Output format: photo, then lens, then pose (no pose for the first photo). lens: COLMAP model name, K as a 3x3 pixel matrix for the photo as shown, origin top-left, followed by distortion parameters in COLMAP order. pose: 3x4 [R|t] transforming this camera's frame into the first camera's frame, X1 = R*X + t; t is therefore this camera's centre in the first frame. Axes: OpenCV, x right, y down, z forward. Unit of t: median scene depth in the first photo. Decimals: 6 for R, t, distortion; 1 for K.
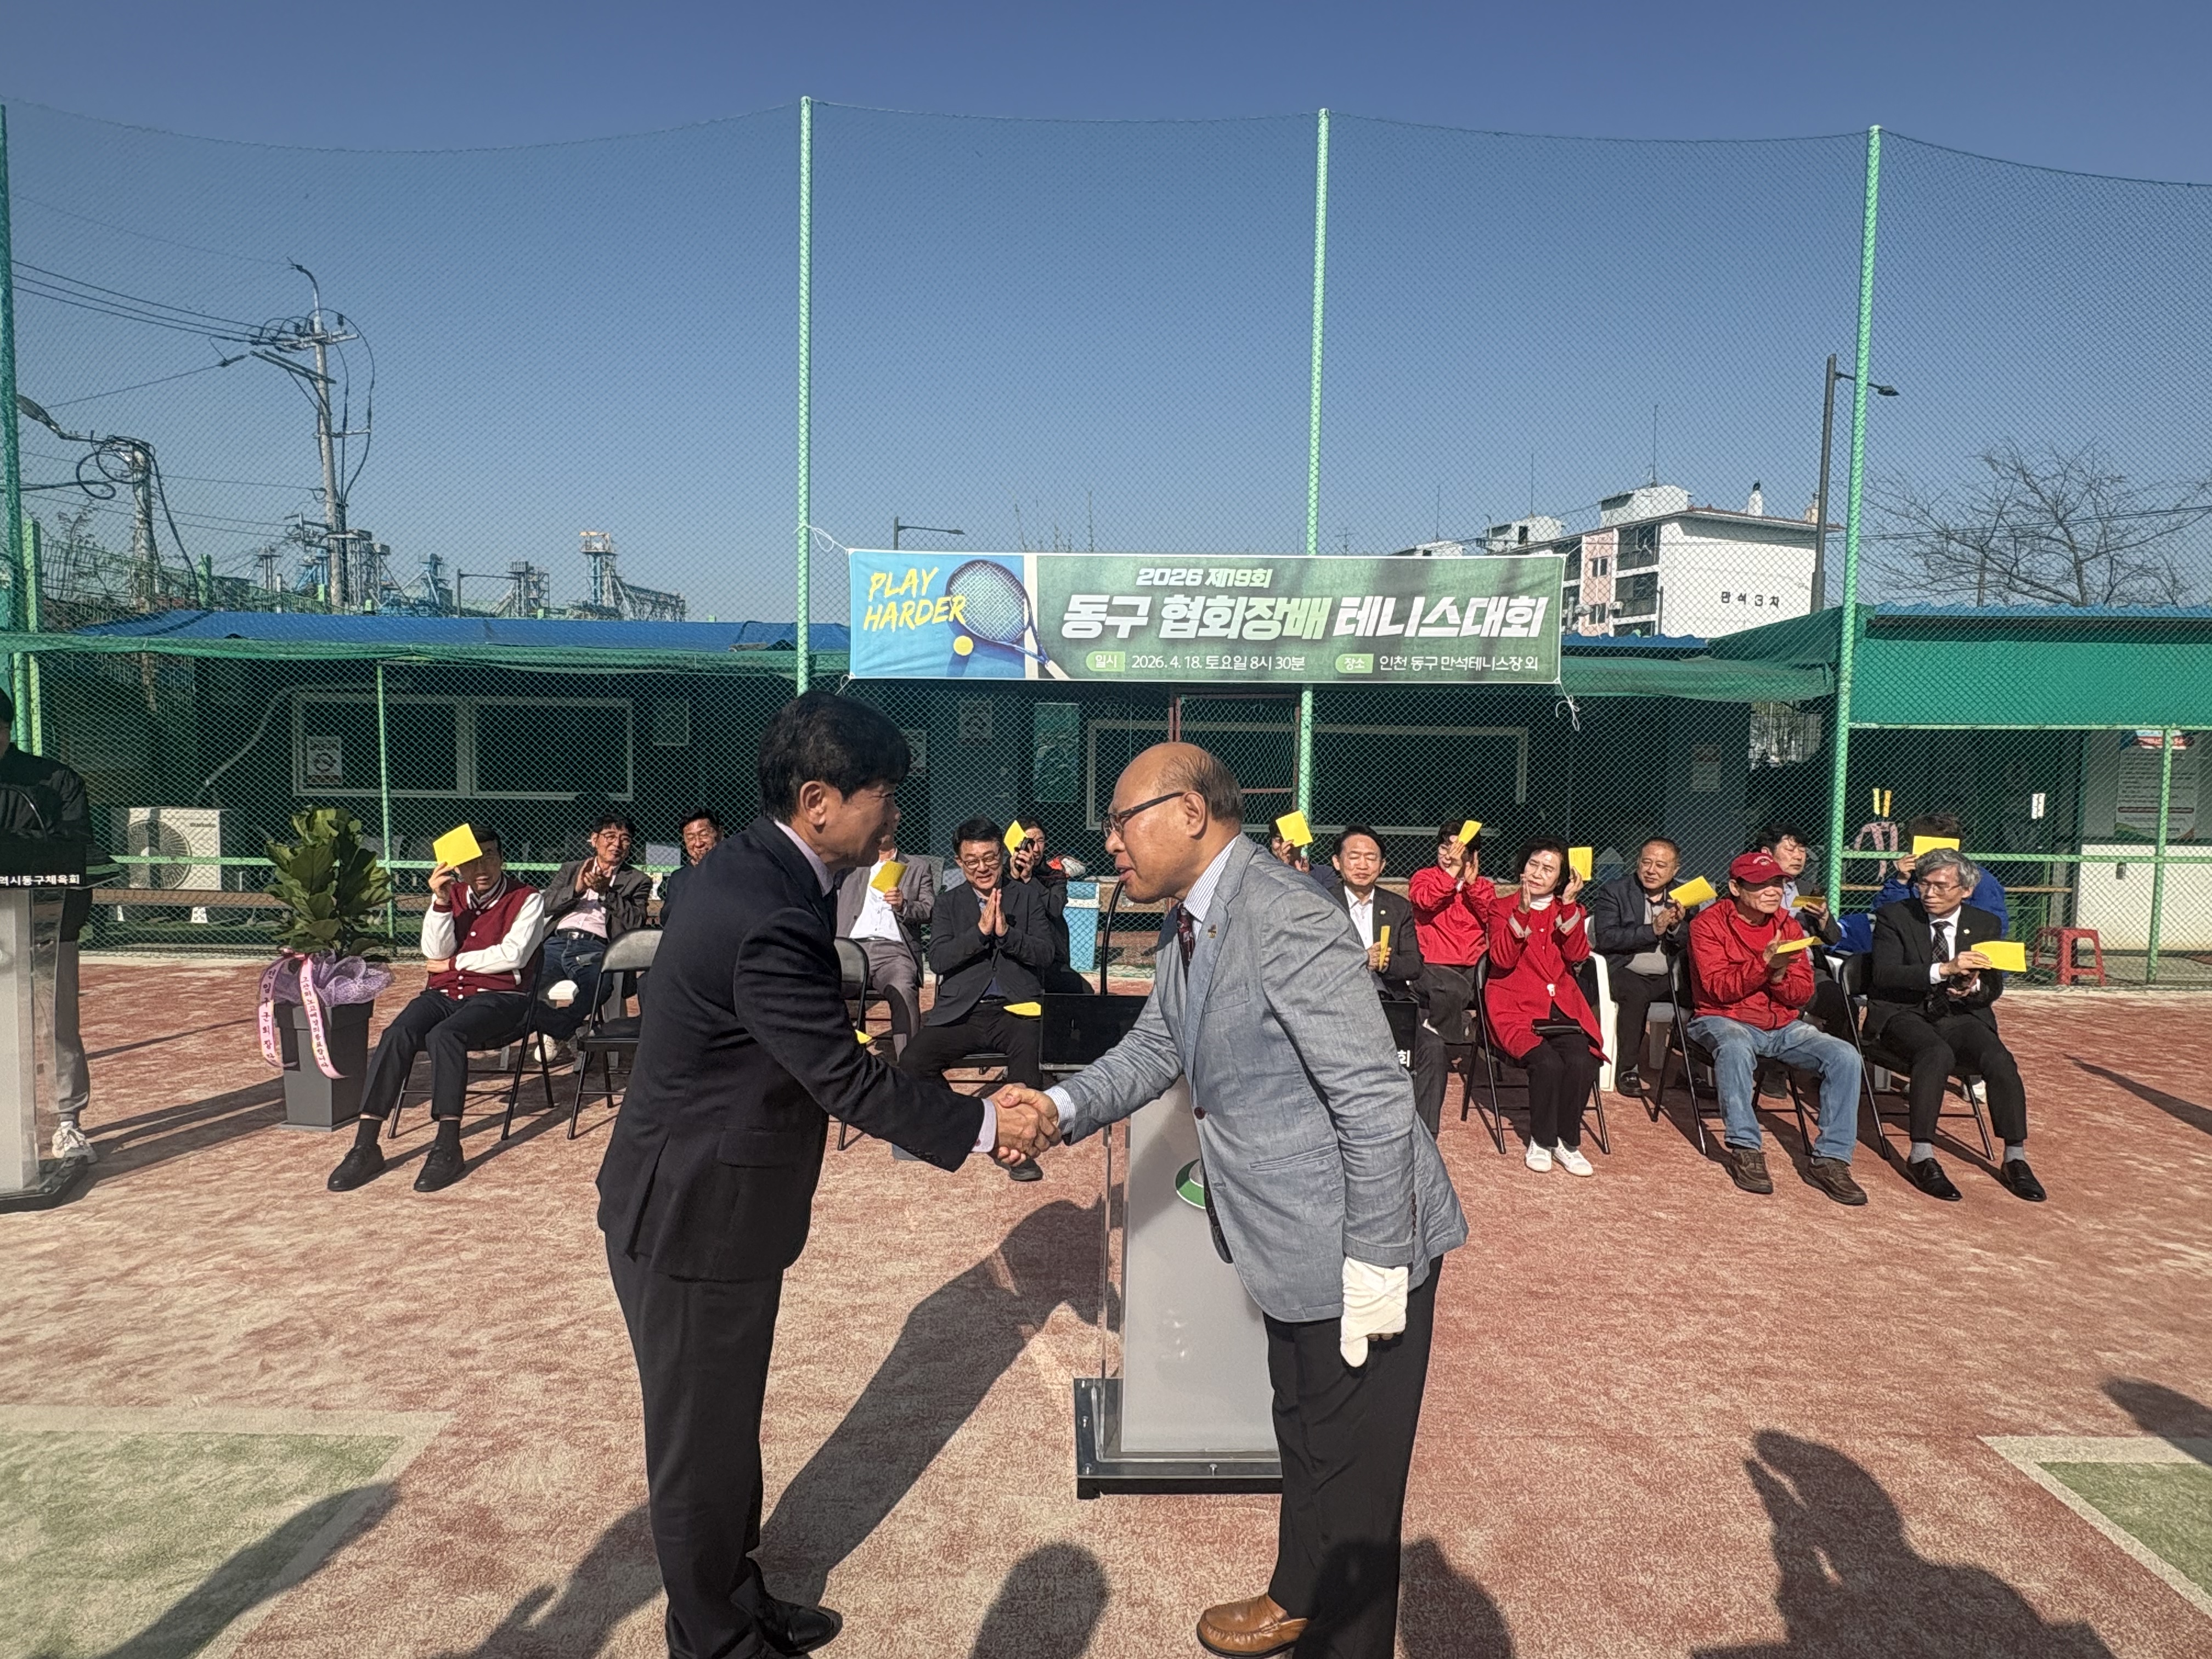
lens RADIAL K [[1174.8, 0, 1081.2], [0, 1174.8, 864.3], [0, 0, 1]] dist [-0.013658, 0.004121]
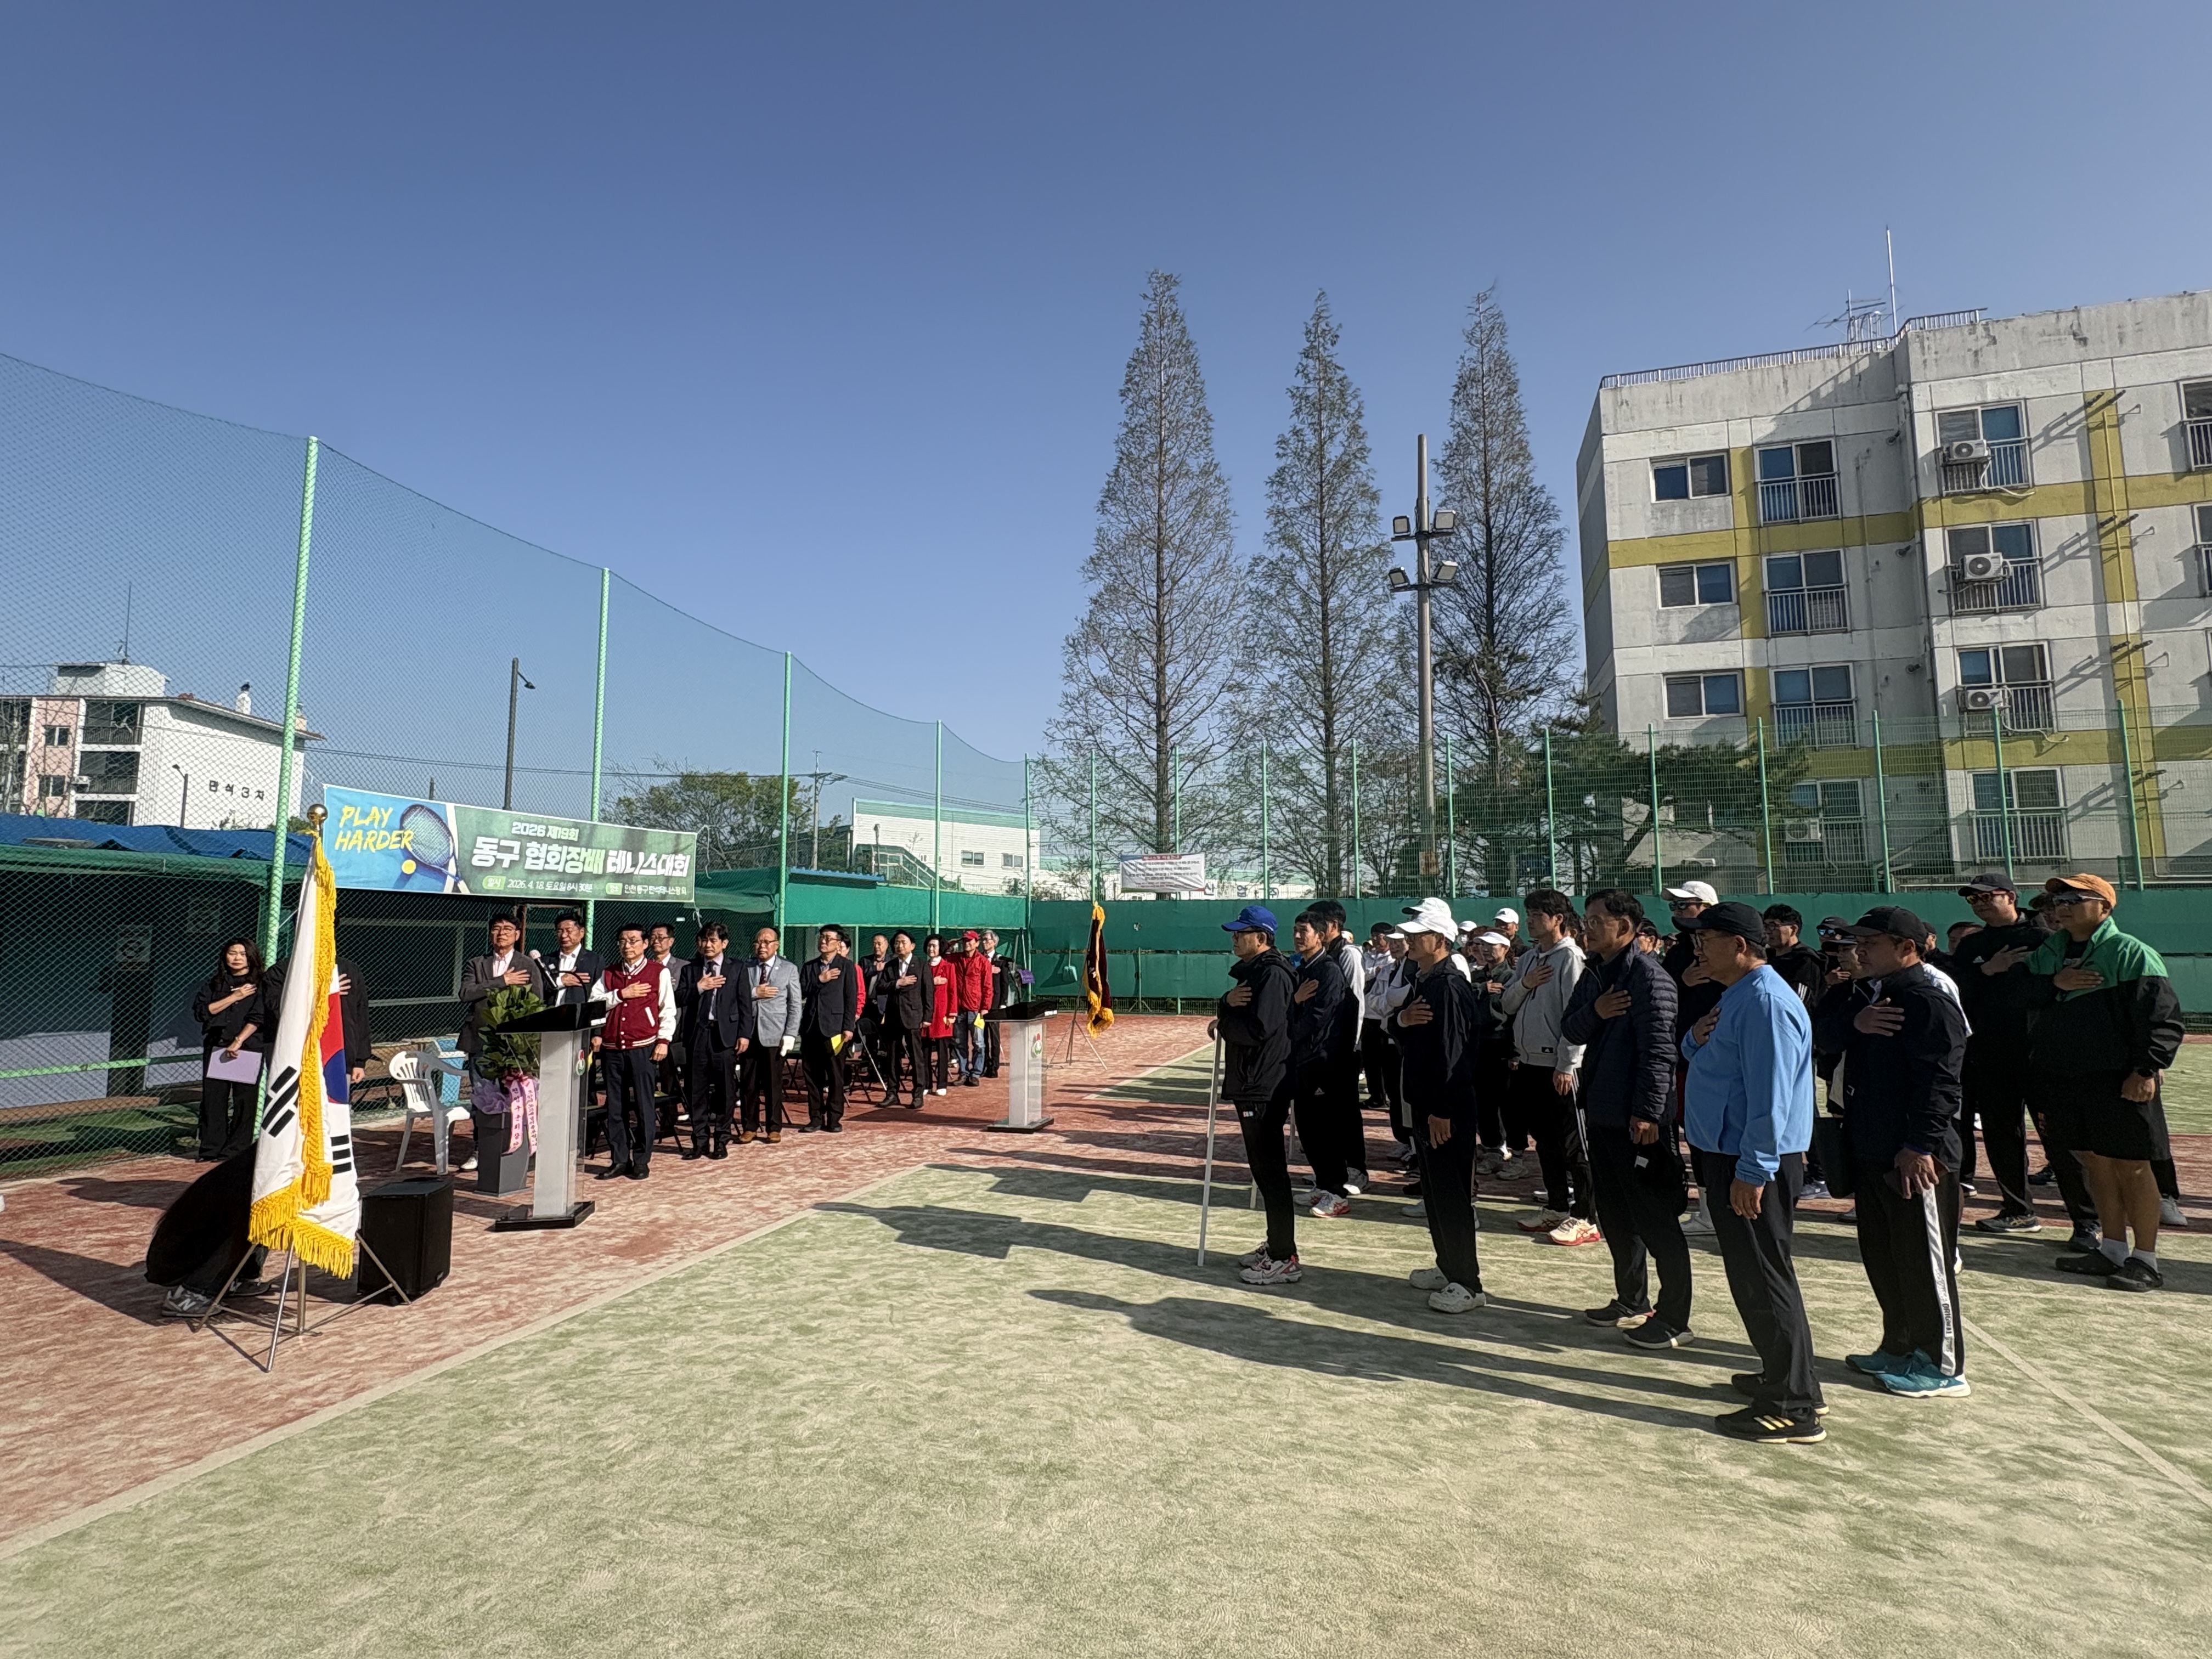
lens RADIAL K [[1105.5, 0, 1114.8], [0, 1105.5, 811.5], [0, 0, 1]] dist [-0.015030, 0.010488]
pose [[0.286960, 0.097887, 0.952928, -1.078808], [0.099425, 0.986350, -0.131260, -0.002672], [-0.952769, 0.132412, 0.273310, -0.125702]]
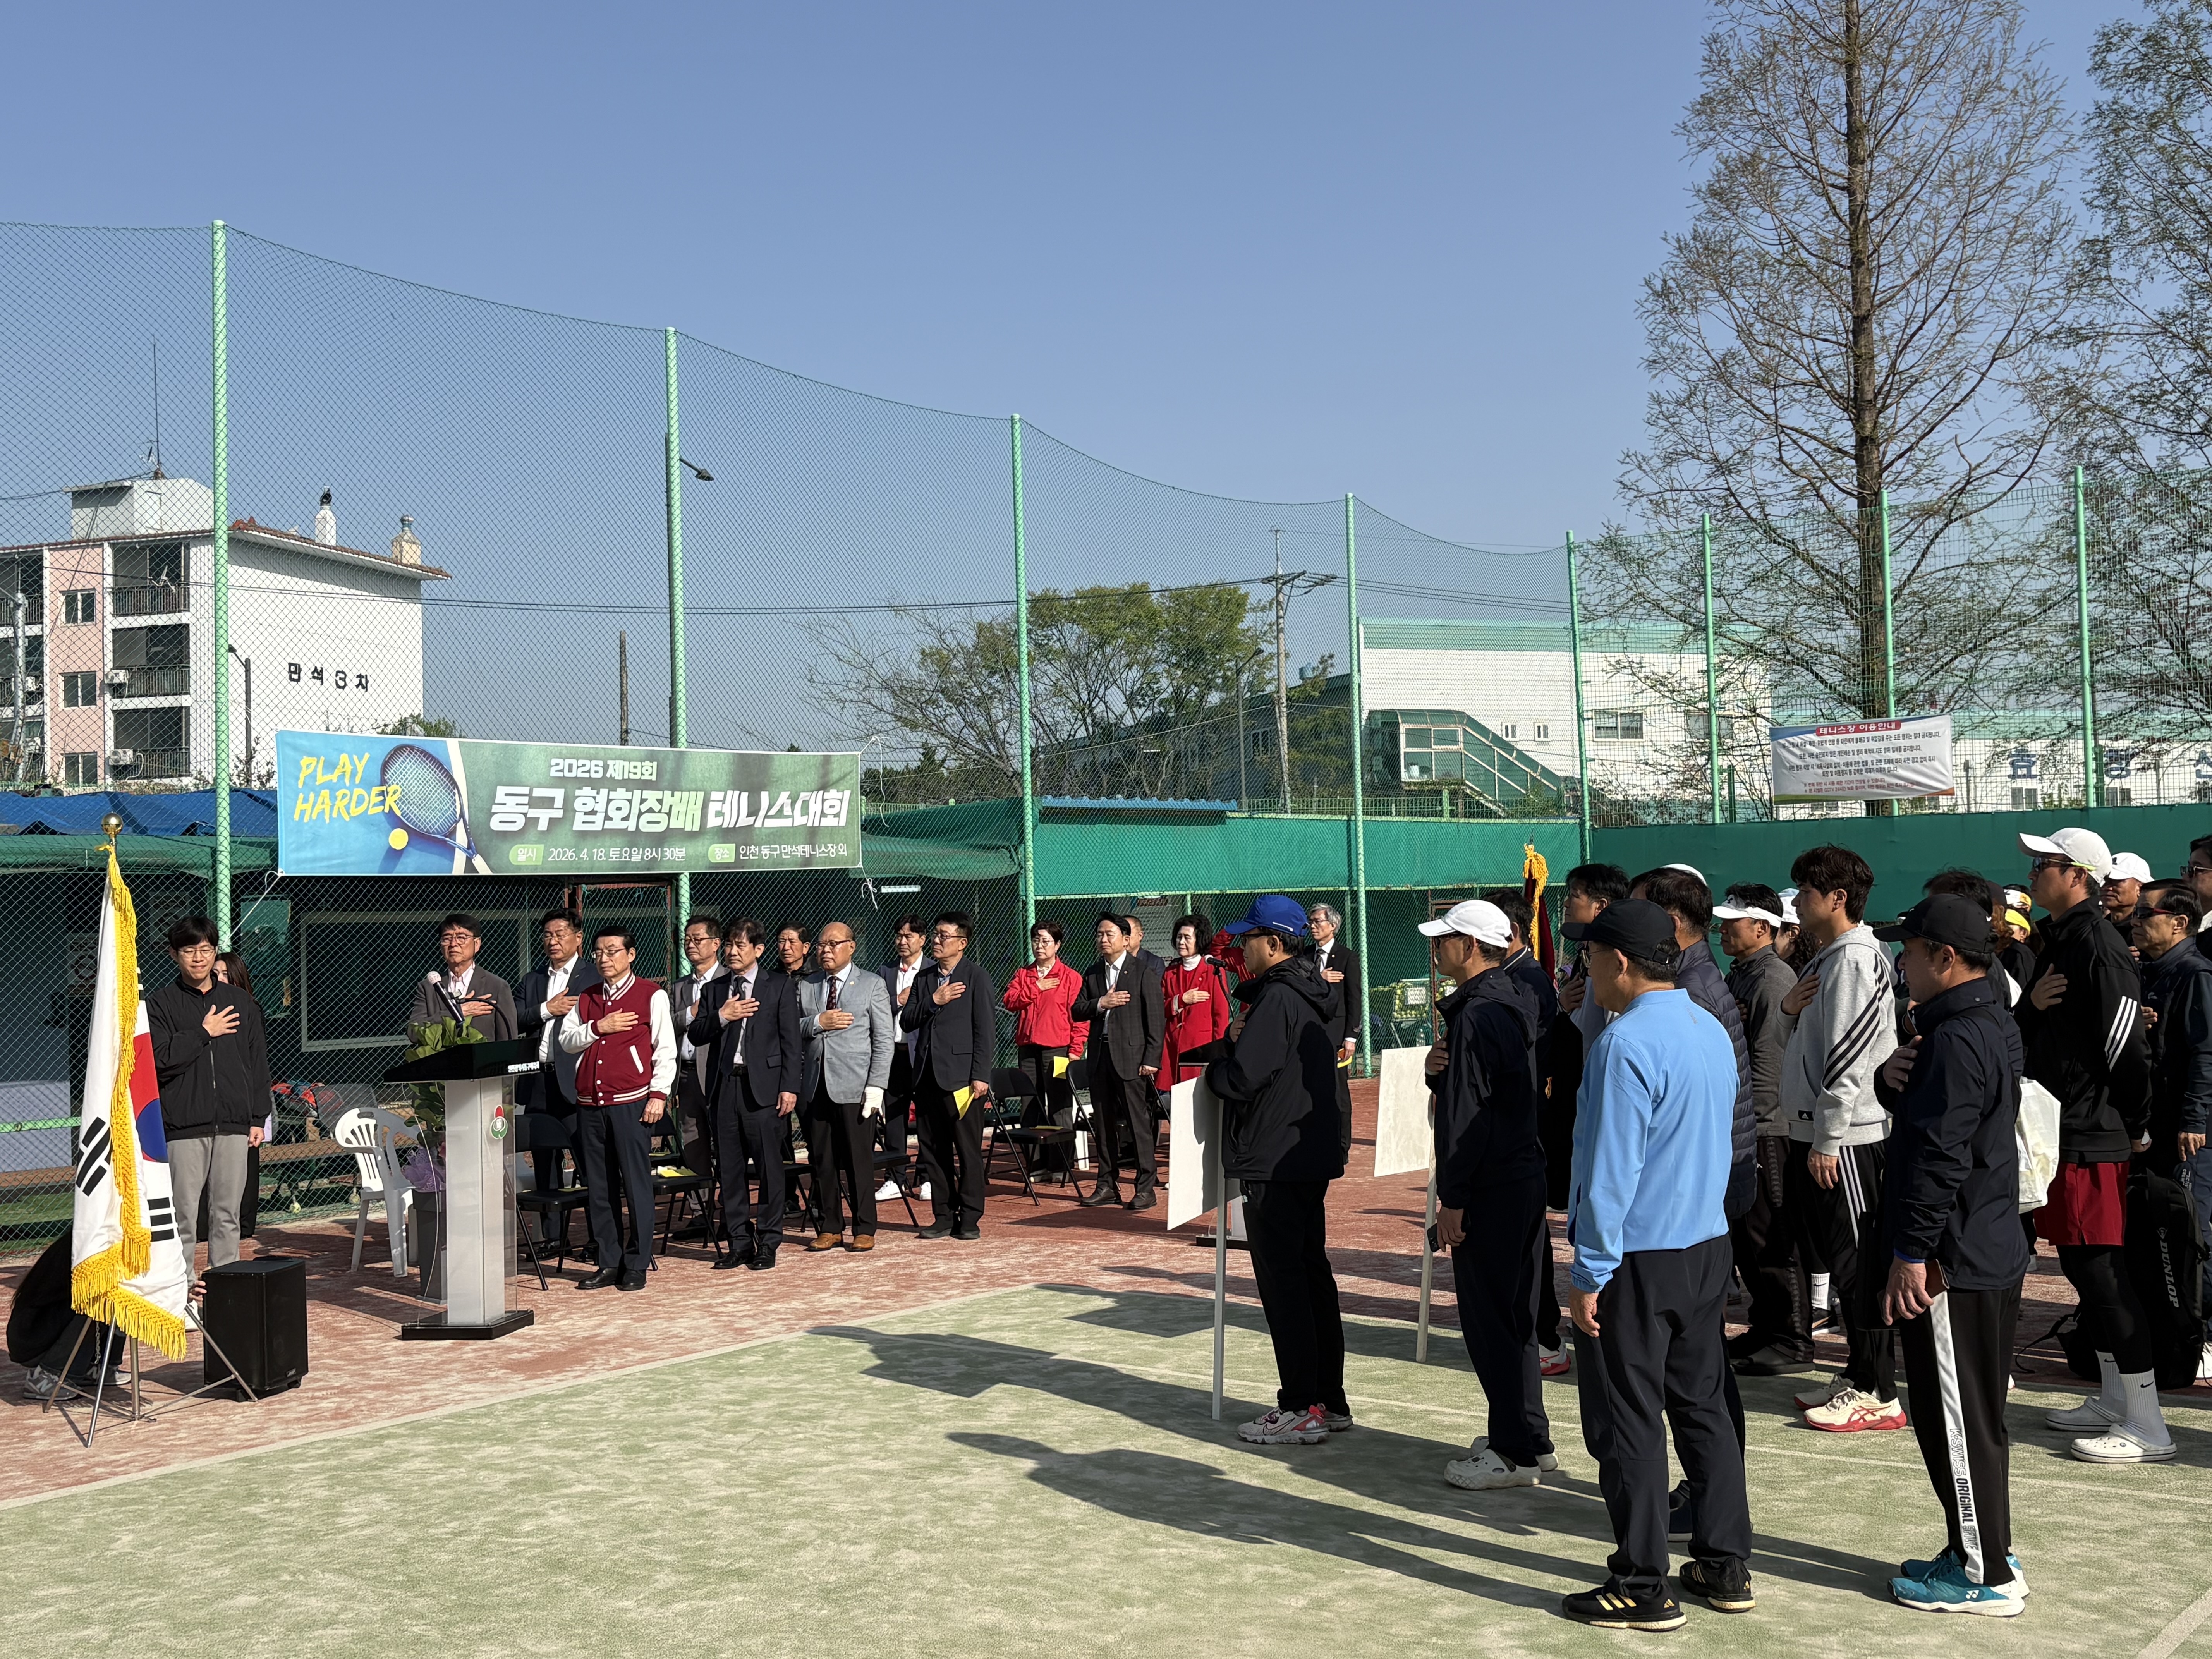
lens RADIAL K [[2374.3, 0, 1113.8], [0, 2374.3, 812.6], [0, 0, 1]] dist [0.020174, 0.000000]
pose [[0.617383, 0.002282, 0.786660, -1.200034], [0.112027, 0.989549, -0.090791, 0.020990], [-0.778645, 0.144180, 0.610675, -0.547261]]
